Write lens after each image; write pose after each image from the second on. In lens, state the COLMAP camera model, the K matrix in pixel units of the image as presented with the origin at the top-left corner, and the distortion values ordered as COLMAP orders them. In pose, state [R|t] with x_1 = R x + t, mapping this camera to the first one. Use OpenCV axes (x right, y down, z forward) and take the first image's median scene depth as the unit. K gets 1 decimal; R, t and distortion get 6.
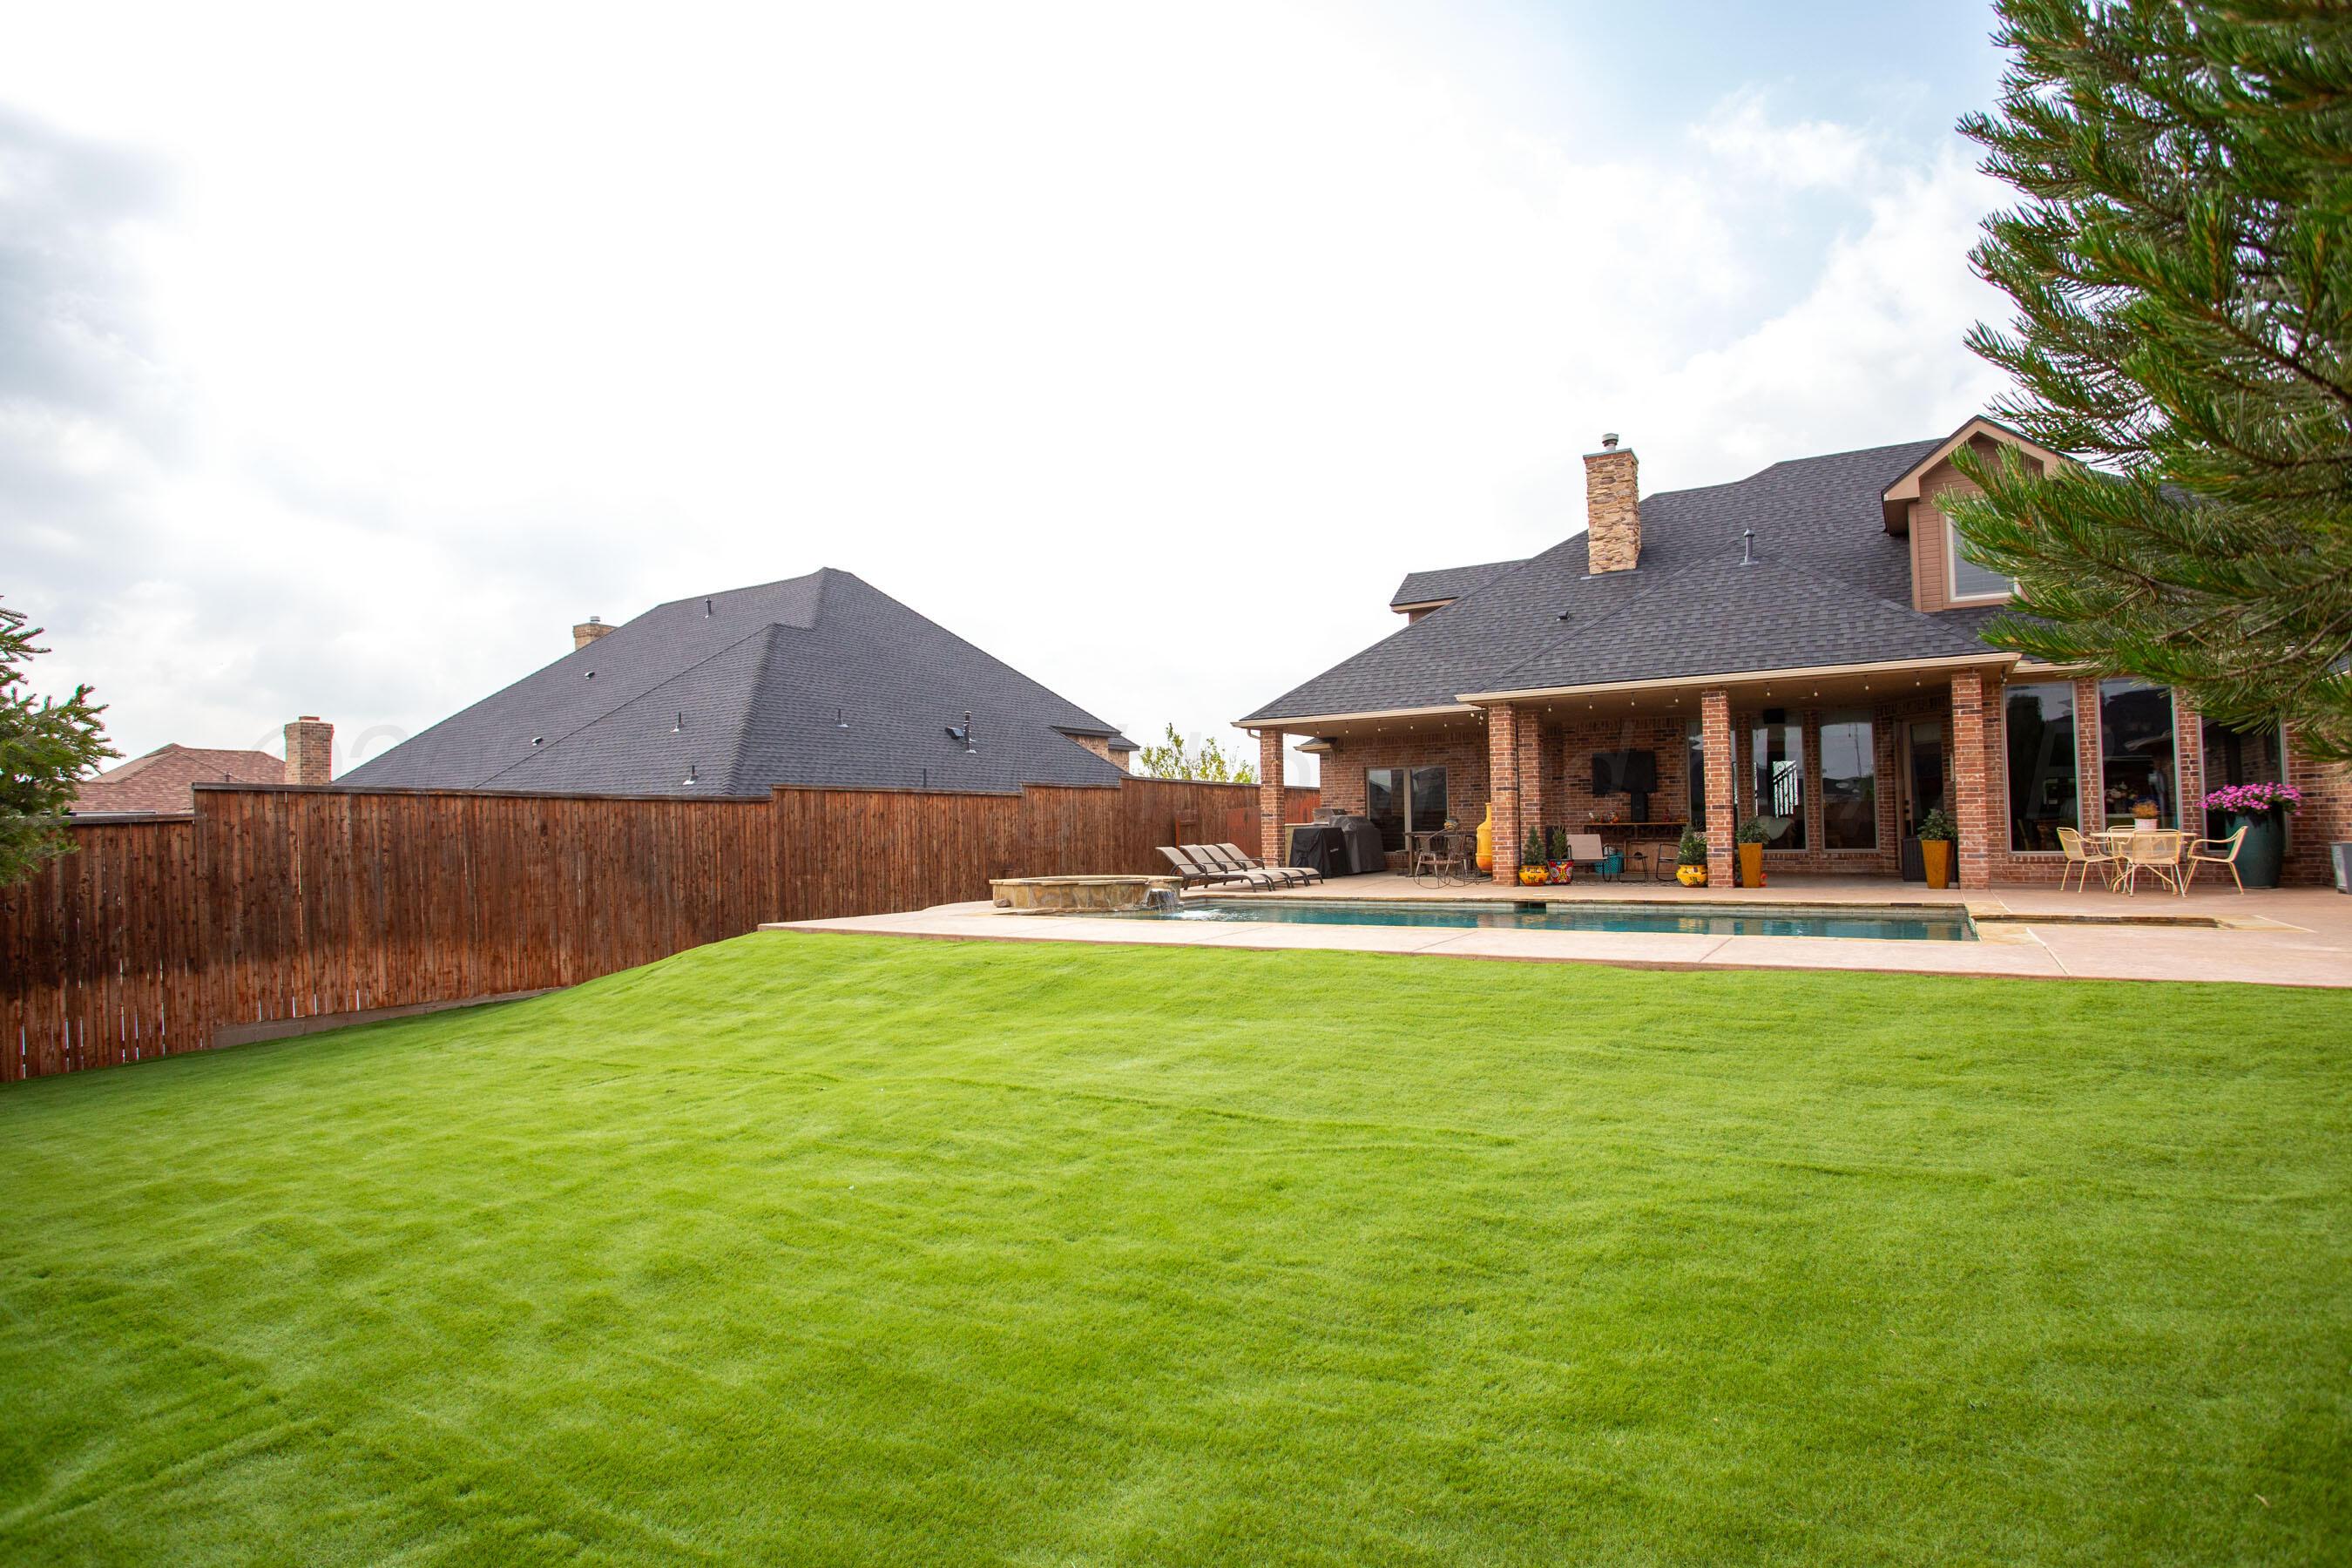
lens RADIAL K [[1204.5, 0, 1173.4], [0, 1204.5, 794.2], [0, 0, 1]] dist [-0.026911, 0.003086]
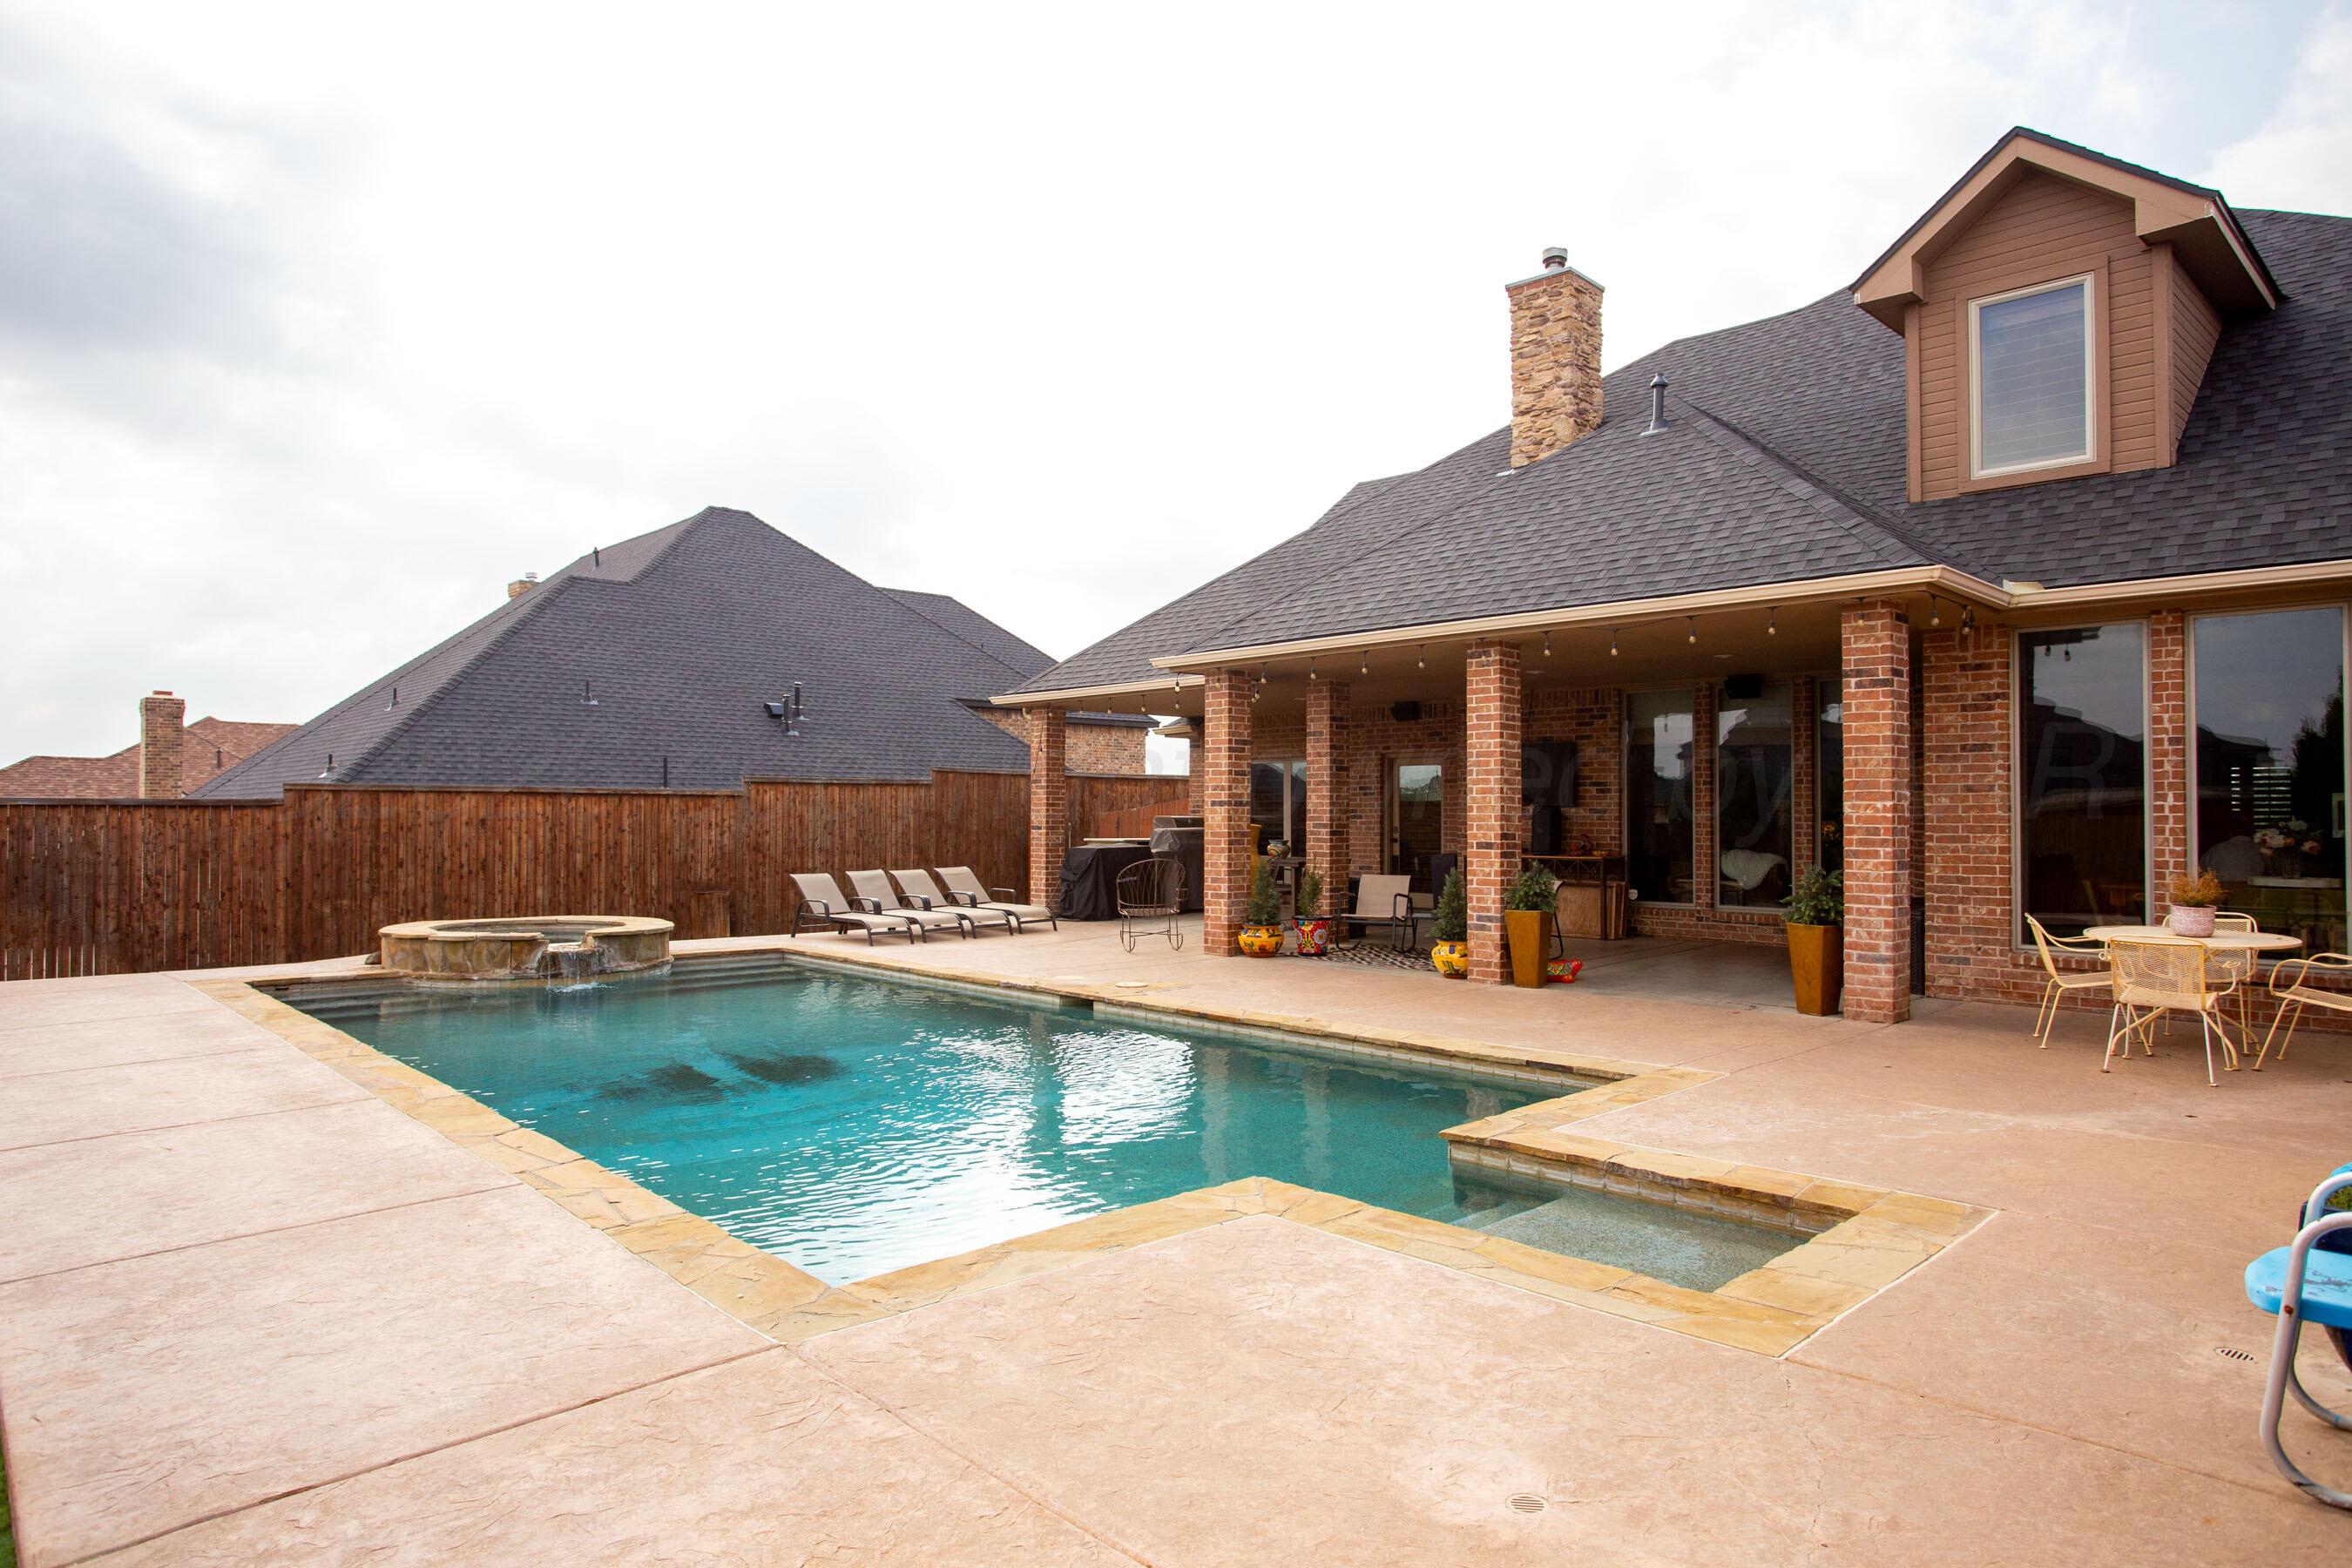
lens RADIAL K [[1365.8, 0, 1185.3], [0, 1365.8, 790.0], [0, 0, 1]] dist [-0.018022, 0.001353]
pose [[0.966102, 0.014057, -0.257778, 0.464521], [-0.009376, 0.999768, 0.019381, -0.026912], [0.257991, -0.016307, 0.966010, 0.300320]]
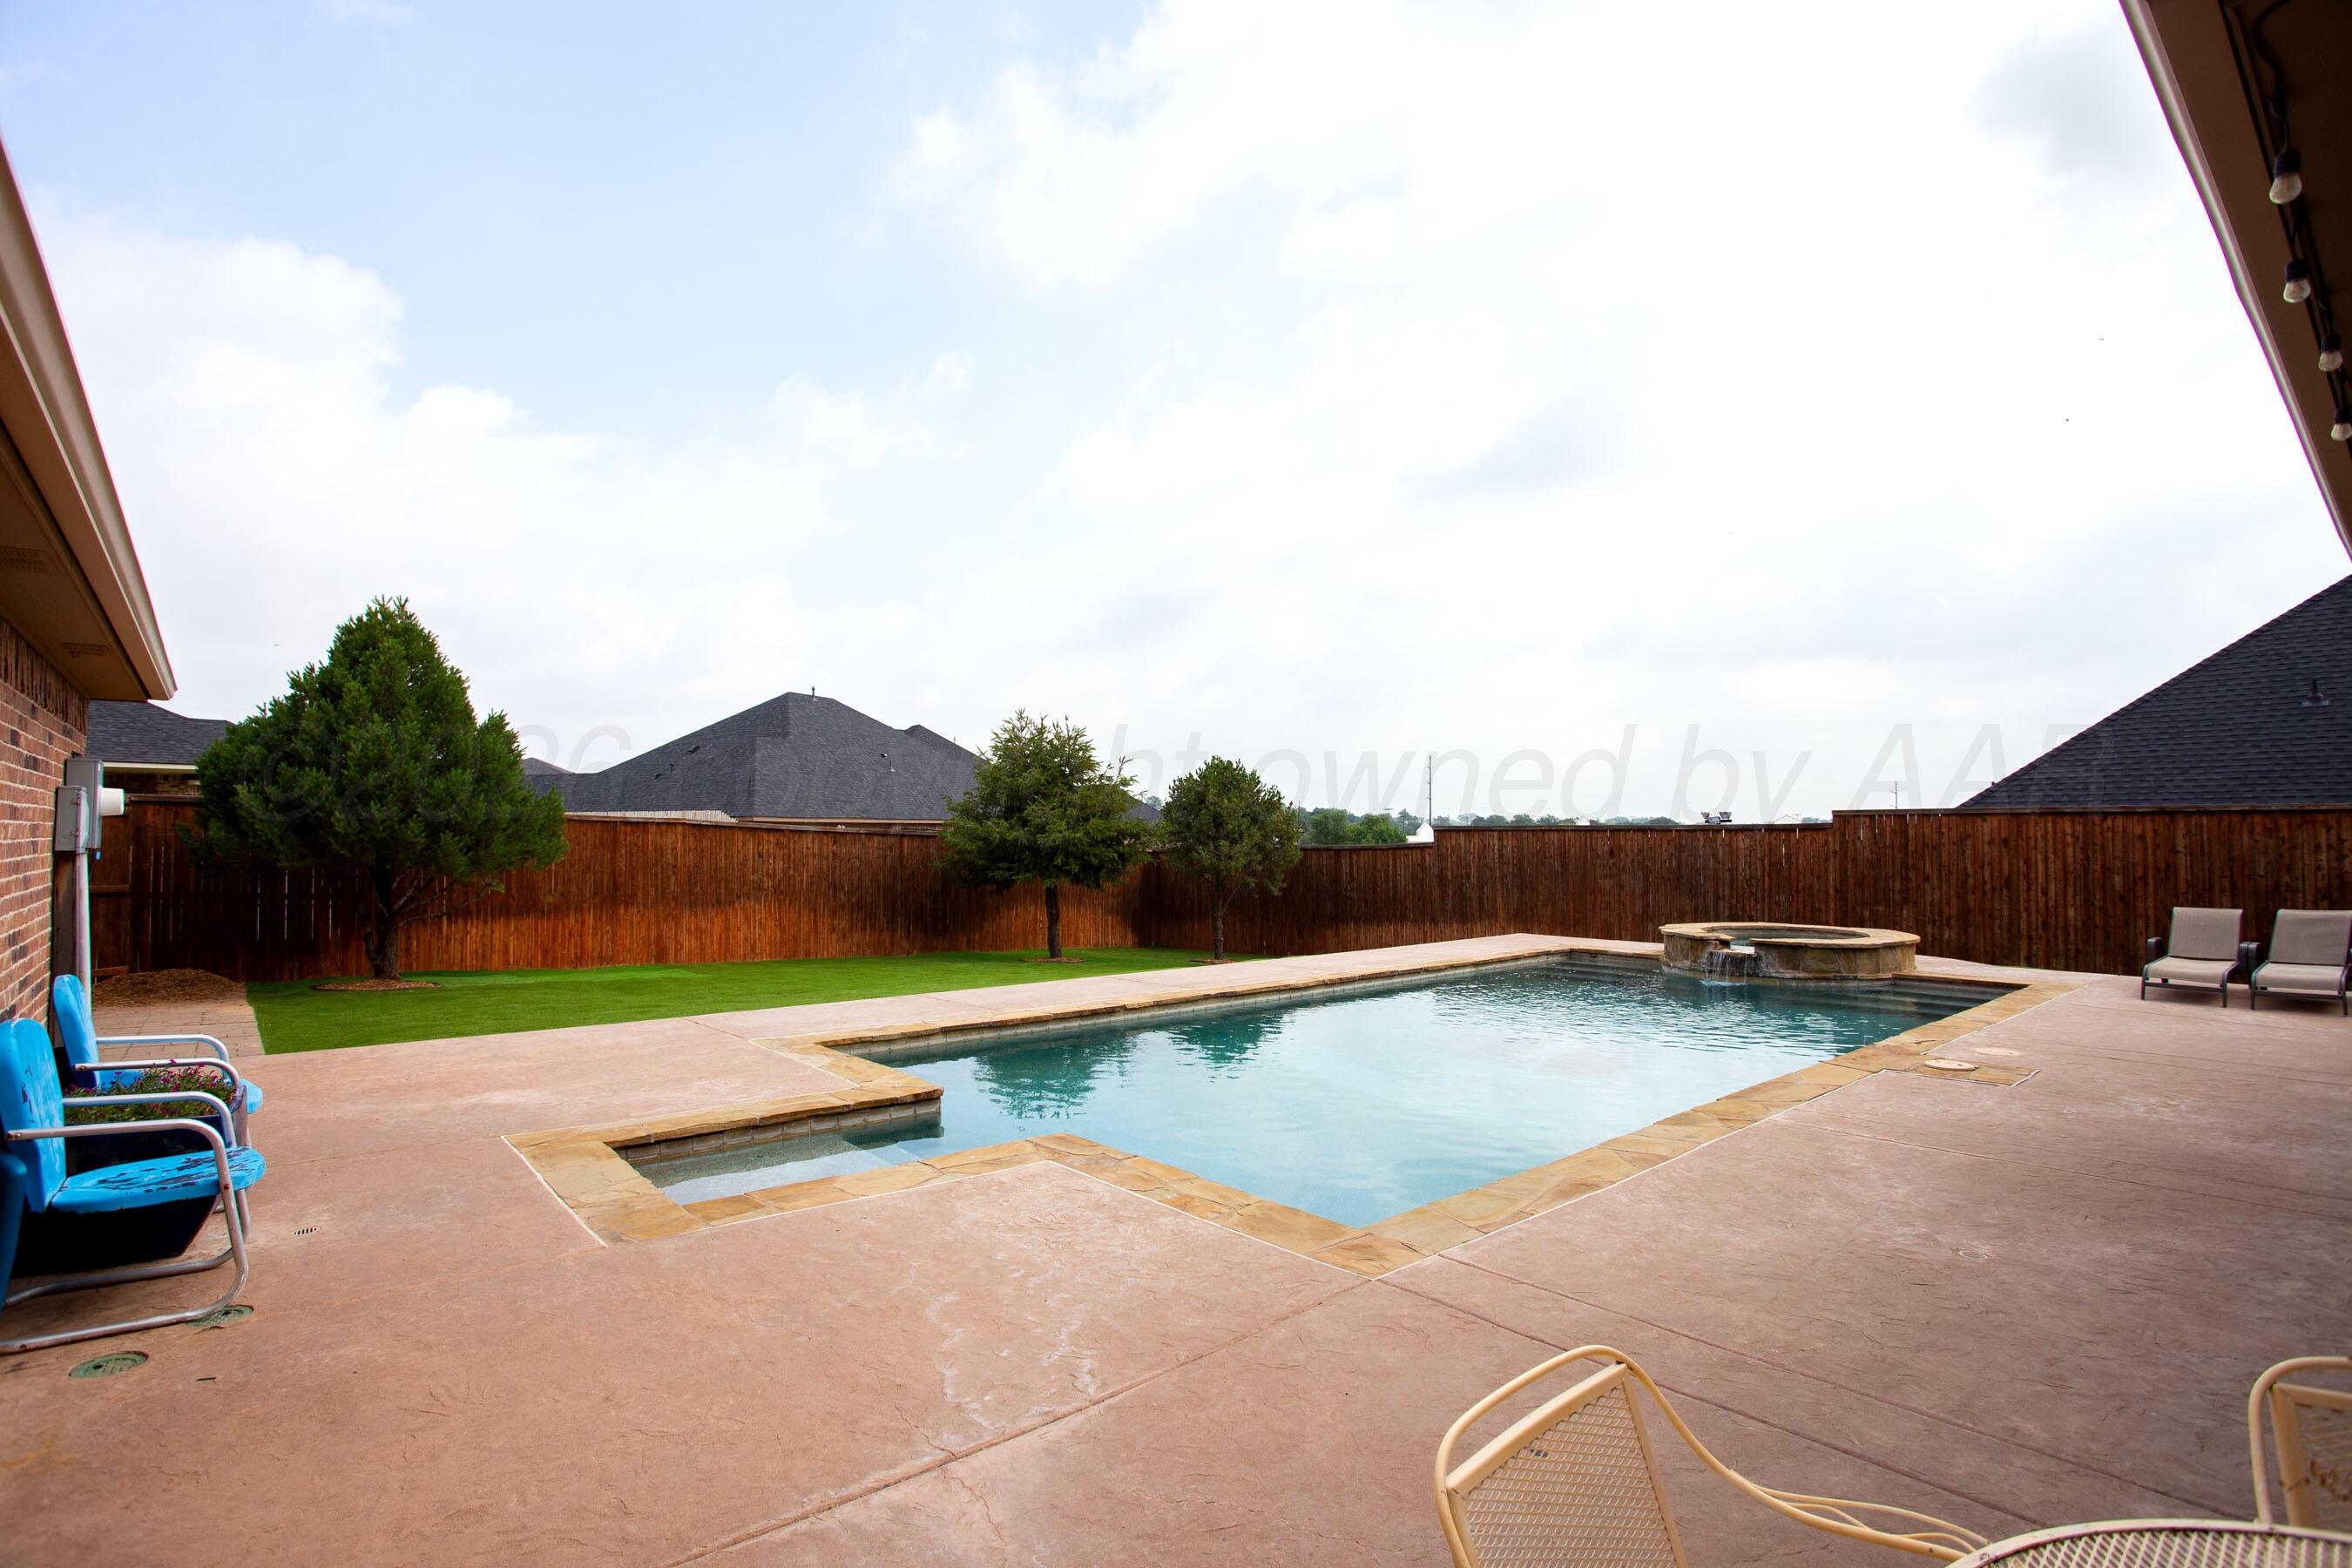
lens RADIAL K [[1204.5, 0, 1189.7], [0, 1204.5, 782.4], [0, 0, 1]] dist [-0.026911, 0.003086]
pose [[-0.273499, -0.022513, -0.961609, 0.763043], [0.040056, 0.998592, -0.034771, -0.018708], [0.961038, -0.048028, -0.272212, 0.765033]]
